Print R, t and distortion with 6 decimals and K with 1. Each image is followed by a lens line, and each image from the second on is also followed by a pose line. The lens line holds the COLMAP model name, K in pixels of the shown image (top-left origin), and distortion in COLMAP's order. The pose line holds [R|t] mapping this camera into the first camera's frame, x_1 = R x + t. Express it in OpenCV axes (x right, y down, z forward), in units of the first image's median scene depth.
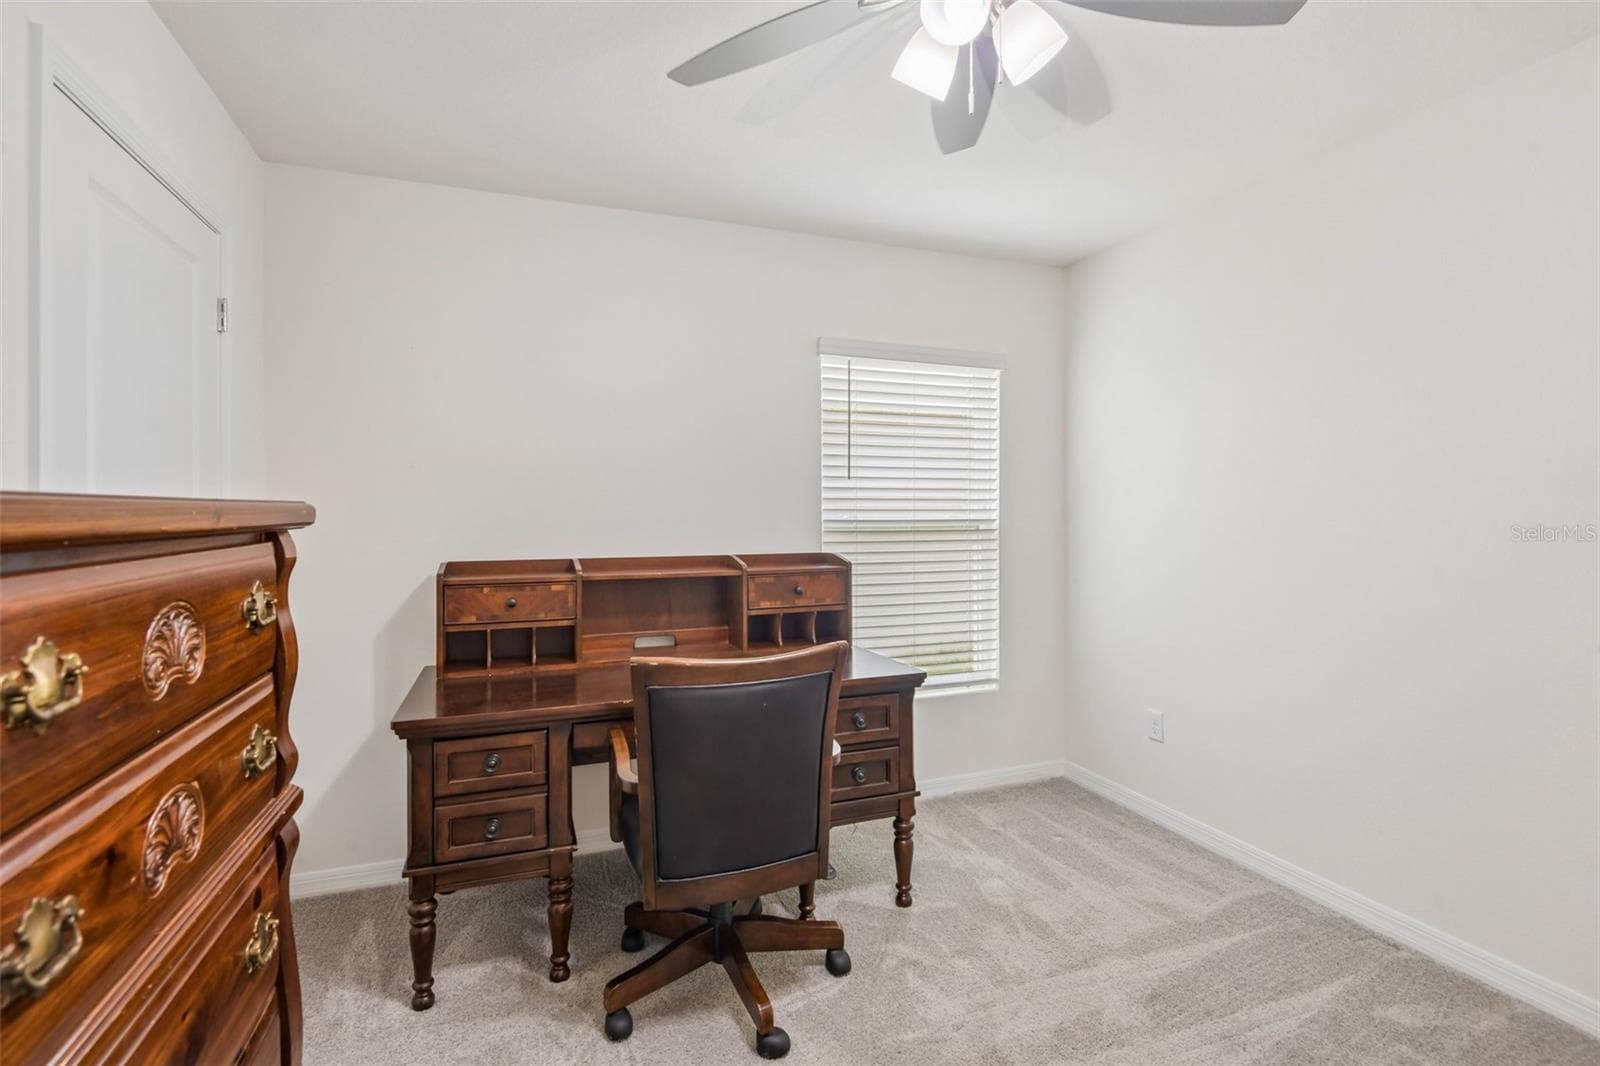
lens RADIAL K [[749.0, 0, 804.9], [0, 749.0, 527.9], [0, 0, 1]] dist [0.000612, -0.009710]
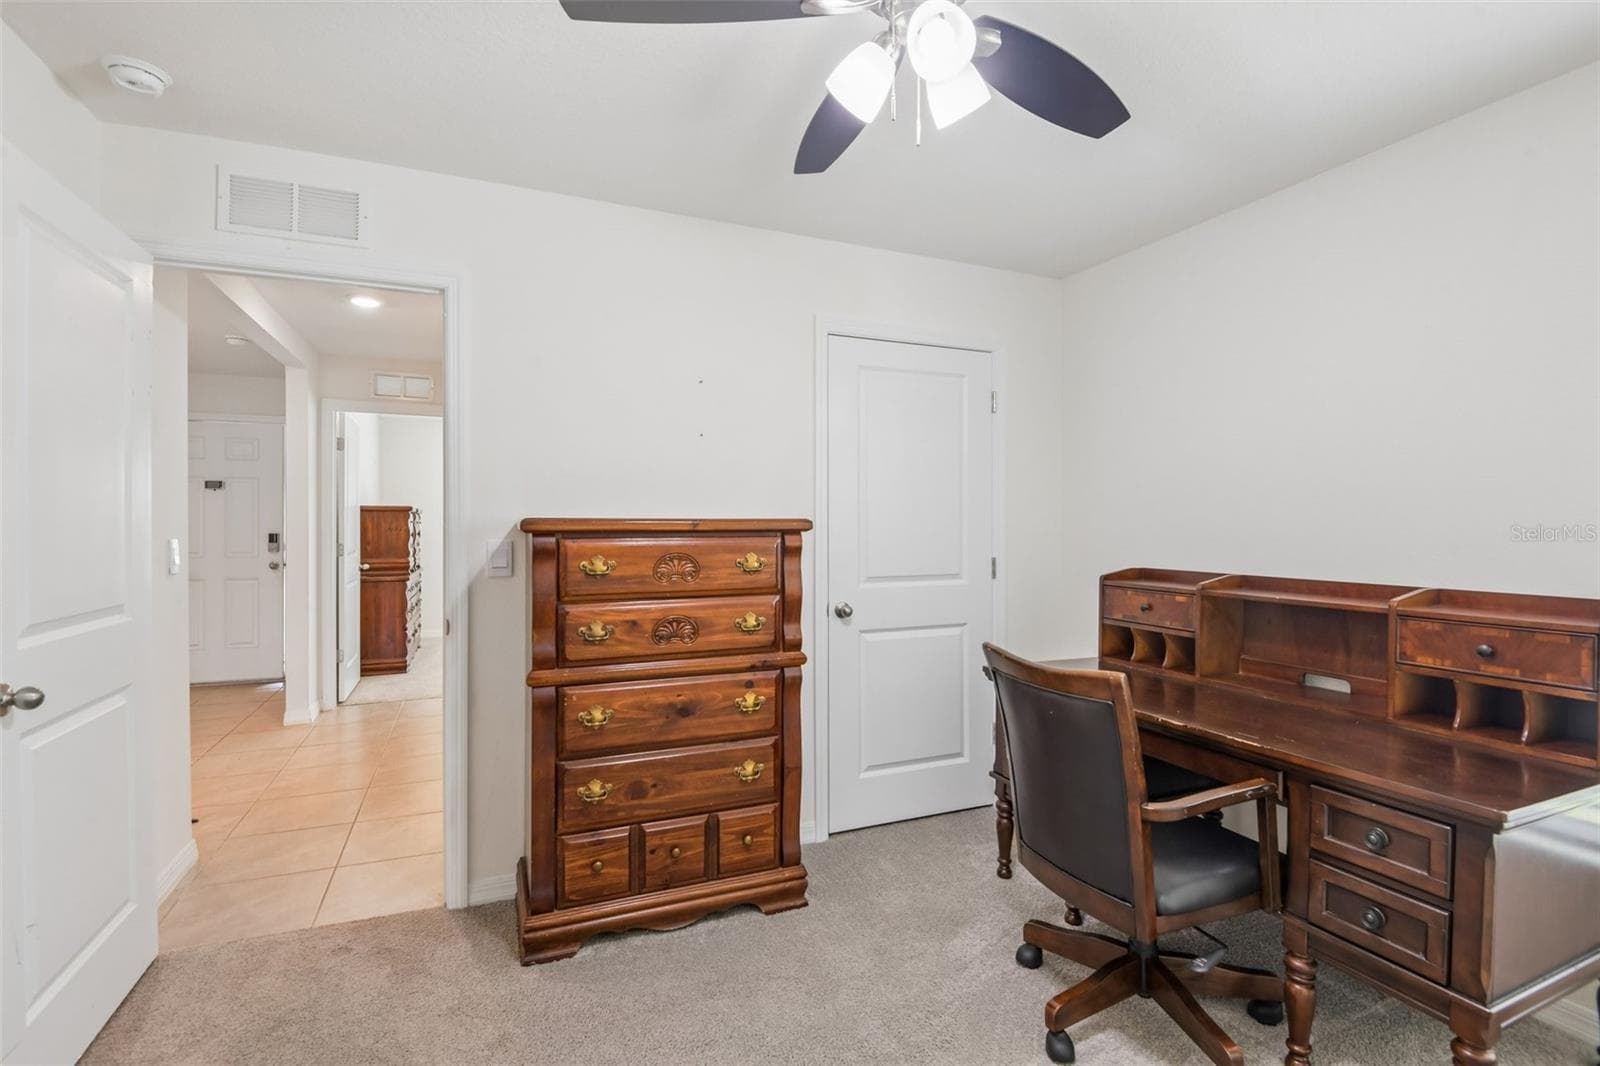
lens RADIAL K [[749.0, 0, 804.9], [0, 749.0, 527.9], [0, 0, 1]] dist [0.000612, -0.009710]
pose [[0.044623, 0.010001, -0.998954, 0.698626], [-0.028783, 0.999548, 0.008721, -0.013071], [0.998589, 0.028364, 0.044891, 0.437632]]
